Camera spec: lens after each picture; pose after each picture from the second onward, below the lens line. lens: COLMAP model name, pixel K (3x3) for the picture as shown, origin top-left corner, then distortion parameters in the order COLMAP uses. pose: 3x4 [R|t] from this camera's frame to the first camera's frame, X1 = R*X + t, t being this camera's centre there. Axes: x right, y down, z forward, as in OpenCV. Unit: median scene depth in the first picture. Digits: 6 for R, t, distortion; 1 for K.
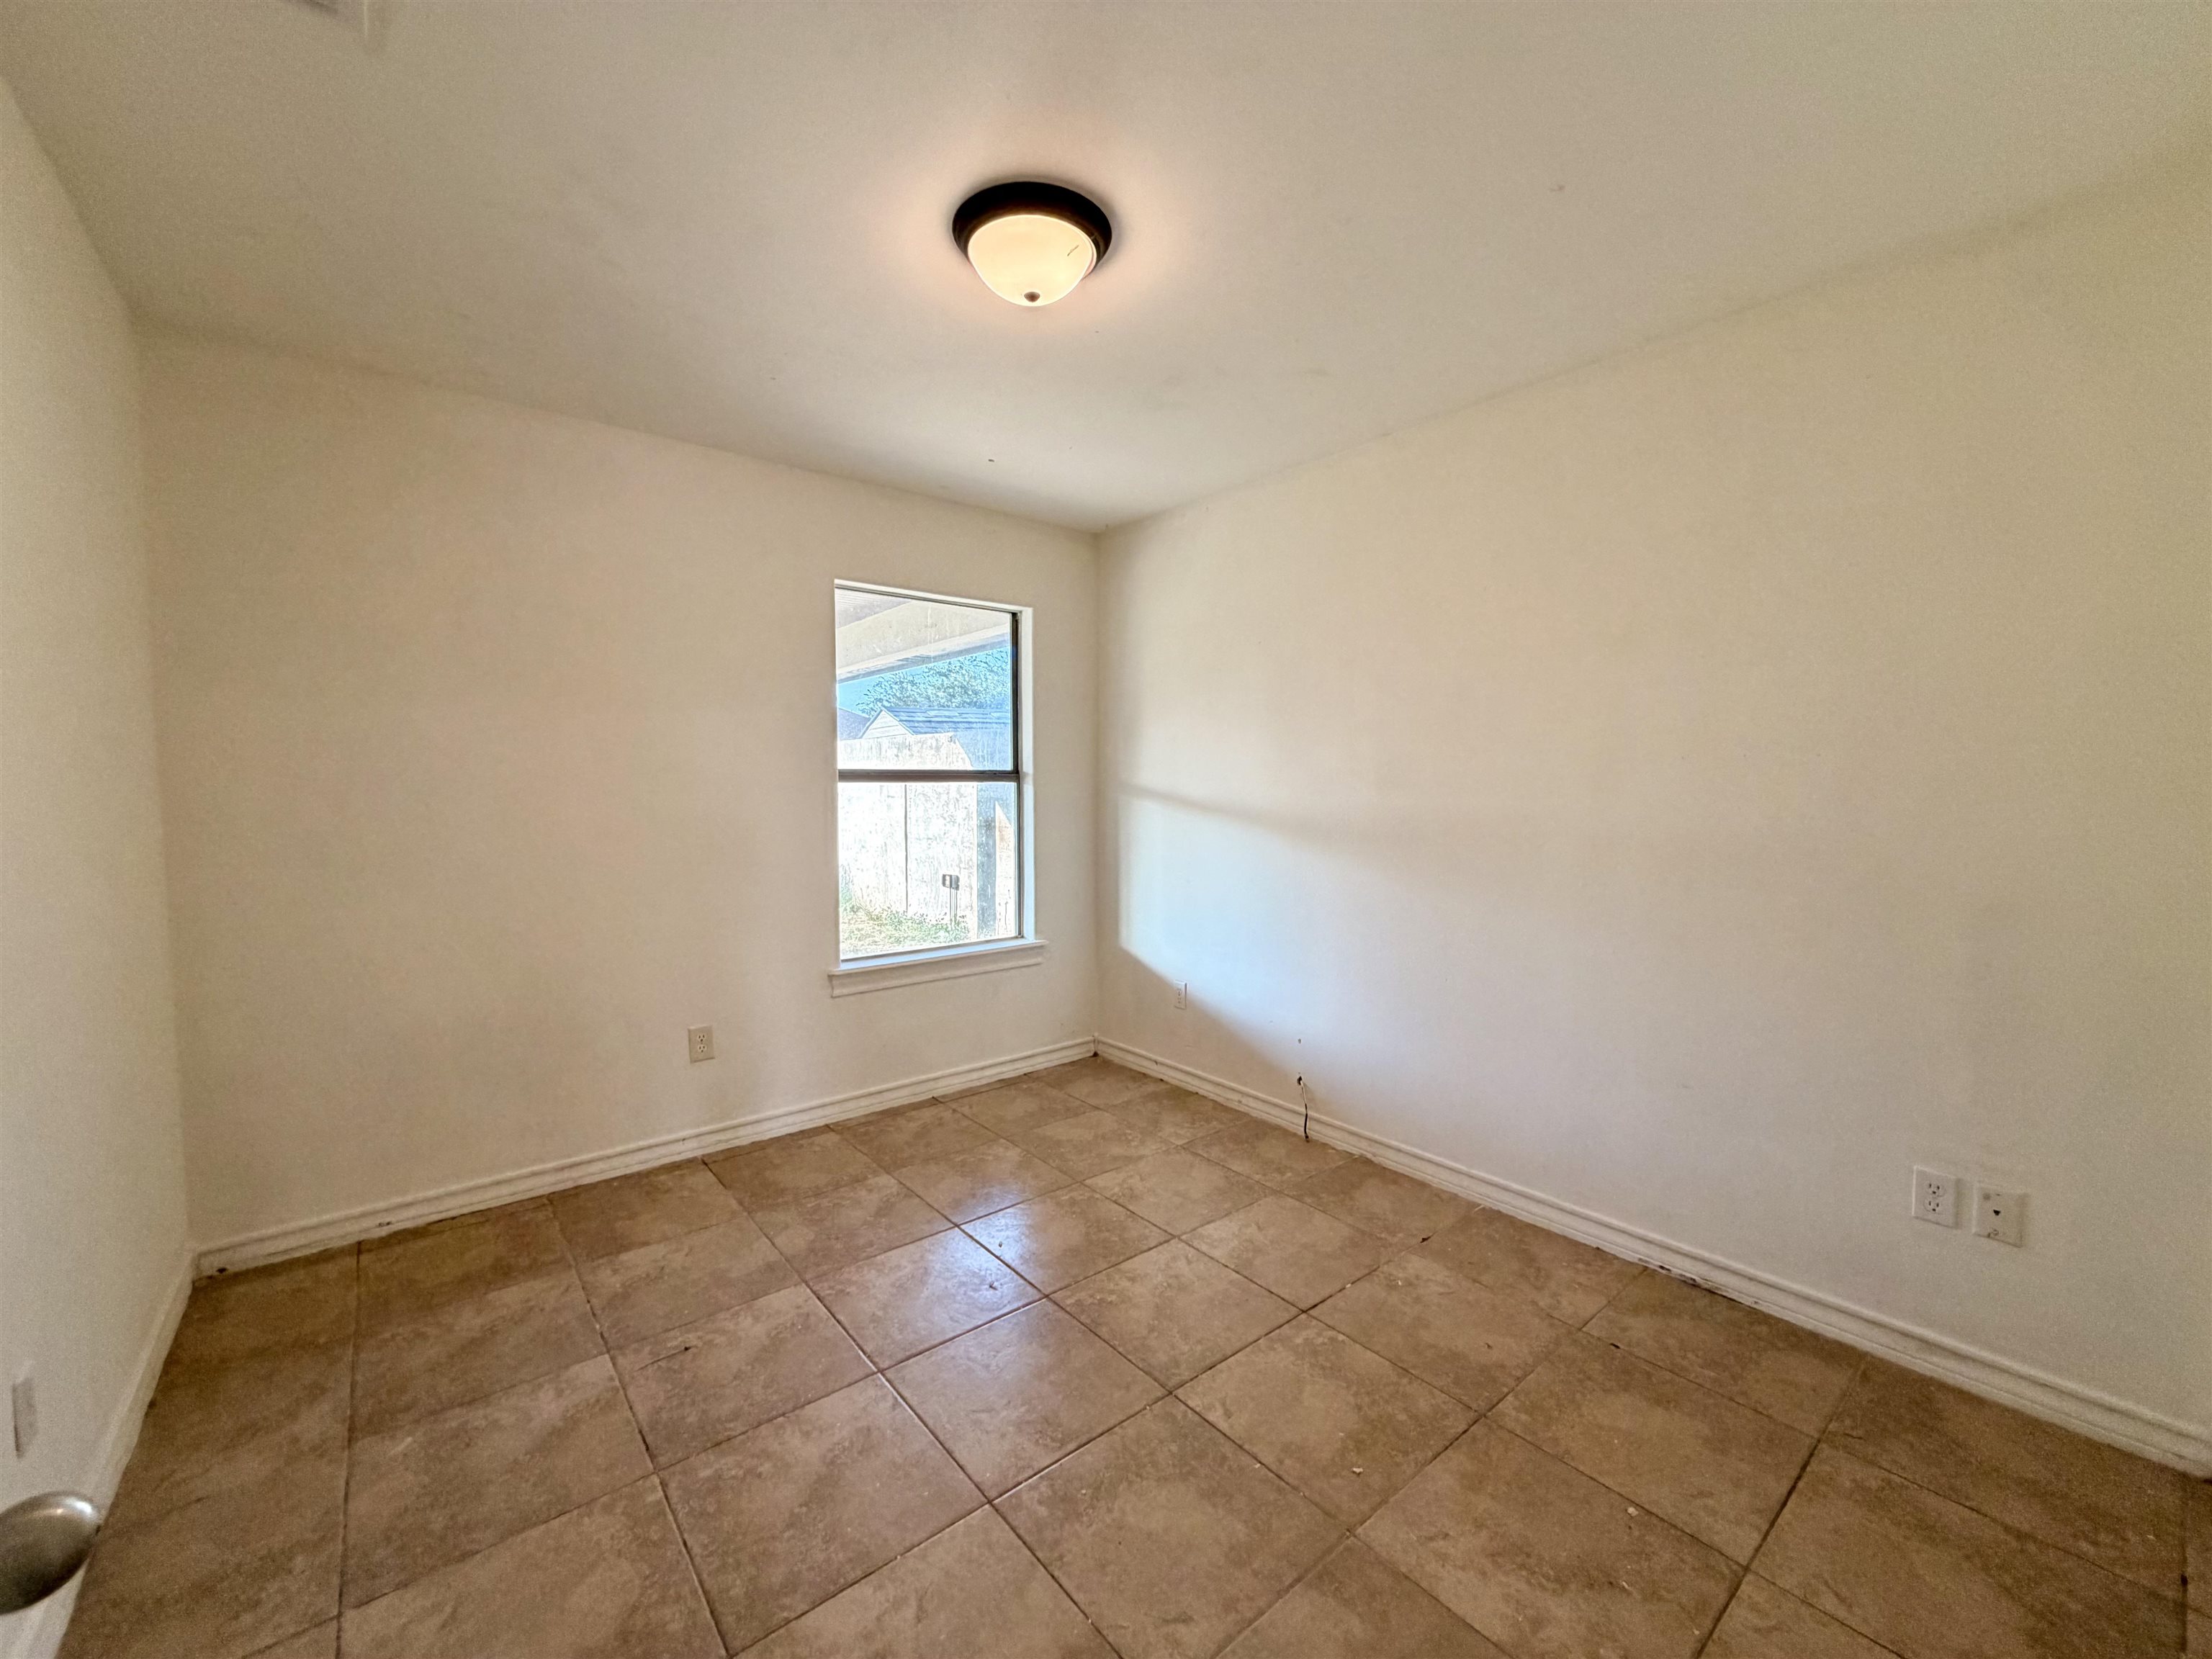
lens RADIAL K [[881.3, 0, 1103.2], [0, 881.3, 830.4], [0, 0, 1]] dist [-0.003442, 0.001258]
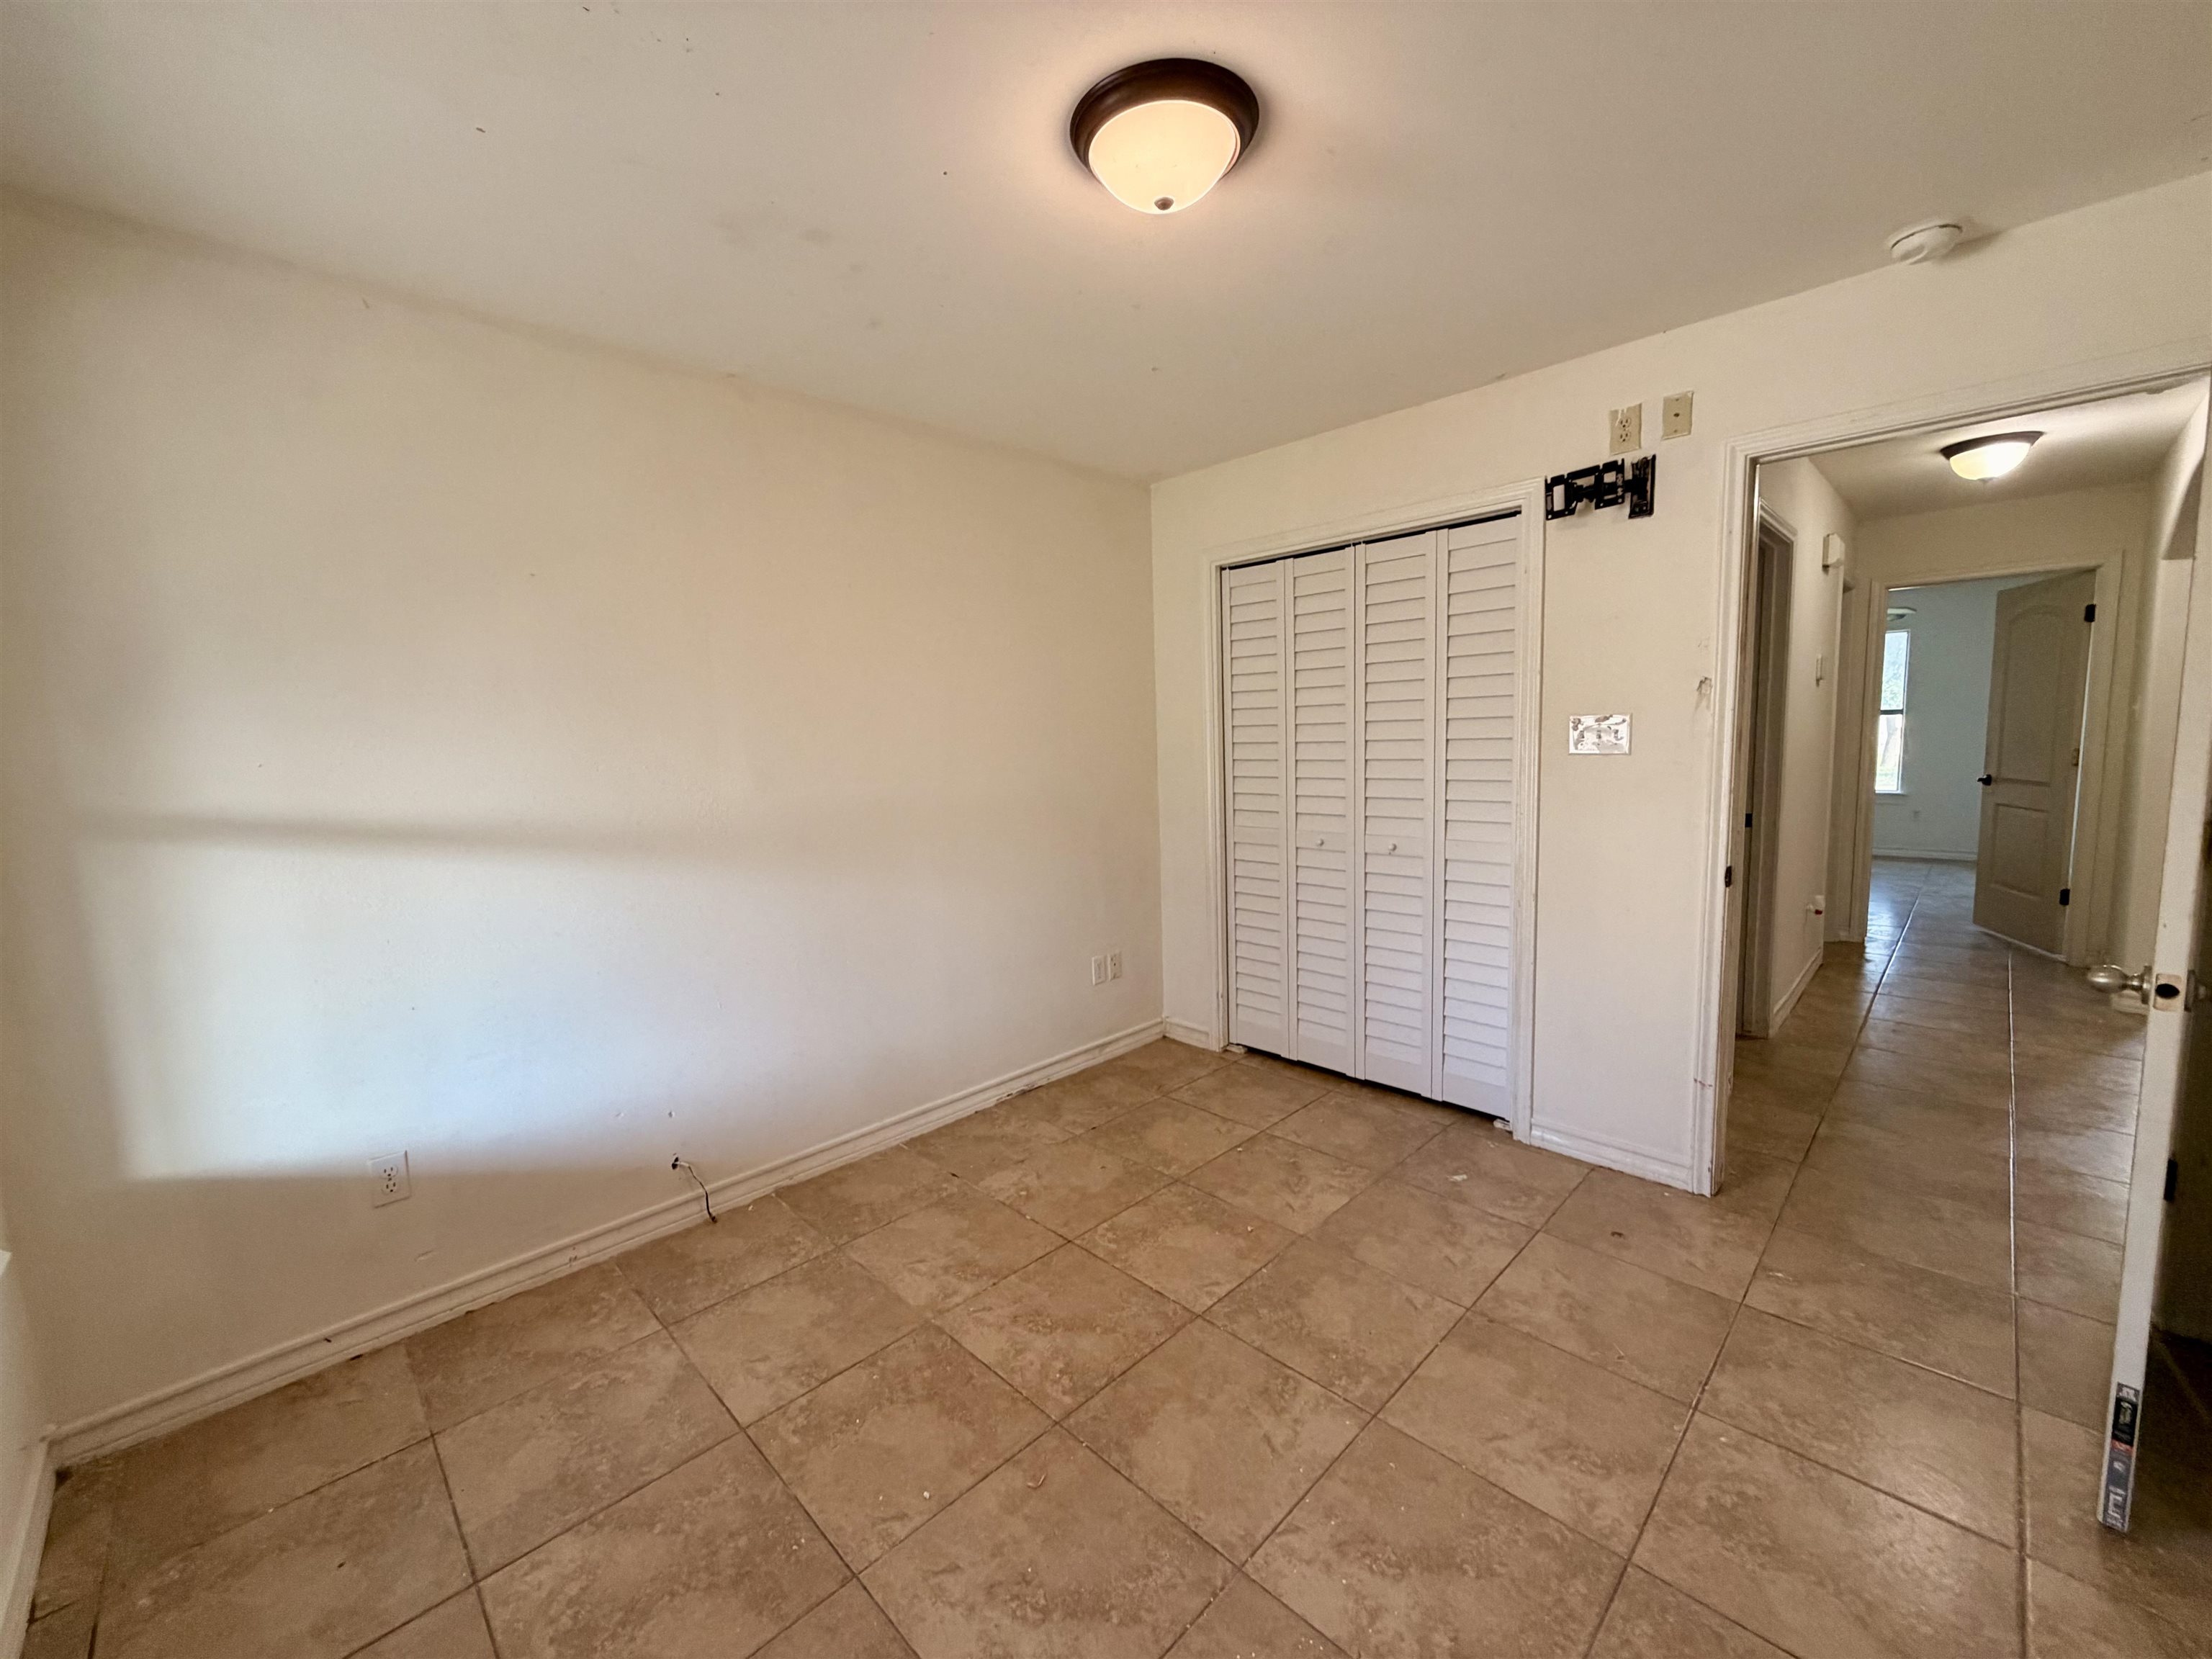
lens RADIAL K [[881.3, 0, 1100.9], [0, 881.3, 822.6], [0, 0, 1]] dist [-0.003442, 0.001258]
pose [[-0.090481, -0.099380, 0.990927, -0.745821], [0.088047, 0.990314, 0.107358, -0.085333], [-0.991998, 0.096962, -0.080854, 0.903121]]
